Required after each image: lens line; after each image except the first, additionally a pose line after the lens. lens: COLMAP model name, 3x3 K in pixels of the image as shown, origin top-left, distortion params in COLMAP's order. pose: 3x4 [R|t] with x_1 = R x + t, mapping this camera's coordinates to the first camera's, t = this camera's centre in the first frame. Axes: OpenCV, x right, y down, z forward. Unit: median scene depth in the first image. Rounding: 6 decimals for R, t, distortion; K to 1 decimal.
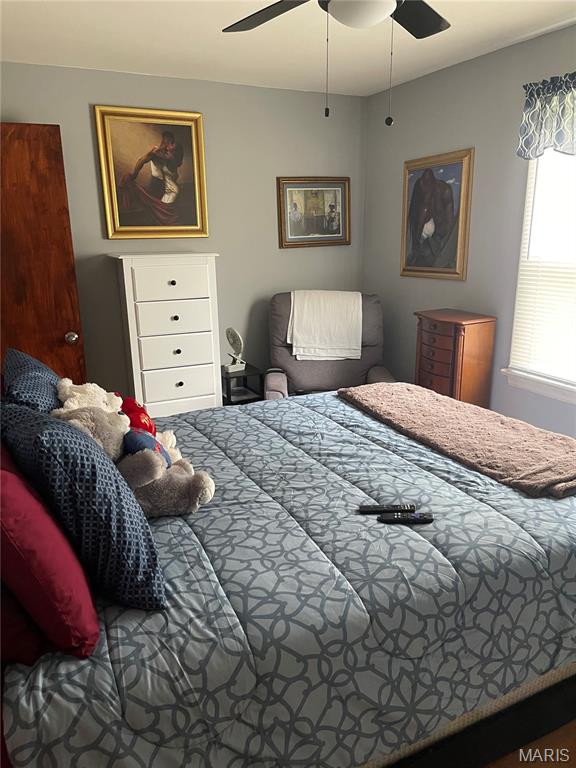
lens RADIAL K [[581.3, 0, 291.5], [0, 581.3, 385.7], [0, 0, 1]] dist [0.055648, -0.069000]
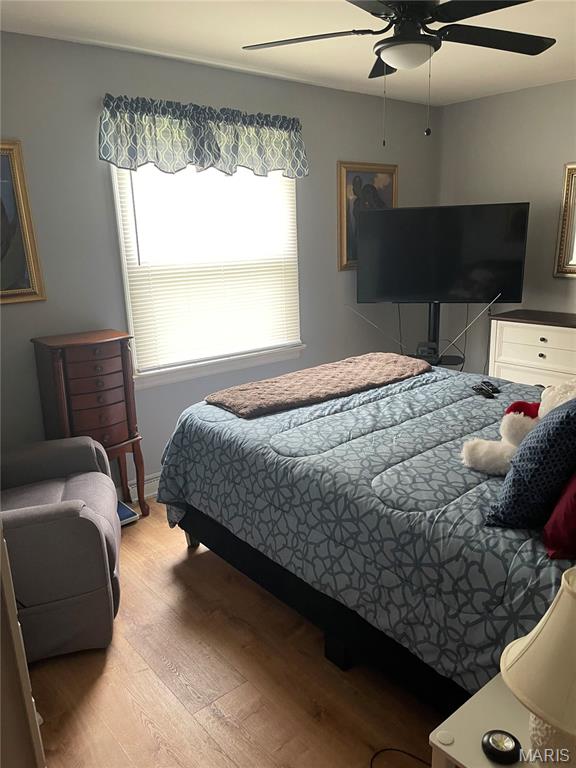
lens RADIAL K [[581.3, 0, 293.0], [0, 581.3, 384.7], [0, 0, 1]] dist [0.055648, -0.069000]
pose [[-0.246391, -0.226992, 0.942213, -0.925396], [0.285841, 0.911920, 0.294442, -0.329861], [-0.926060, 0.341871, -0.159805, 1.298823]]
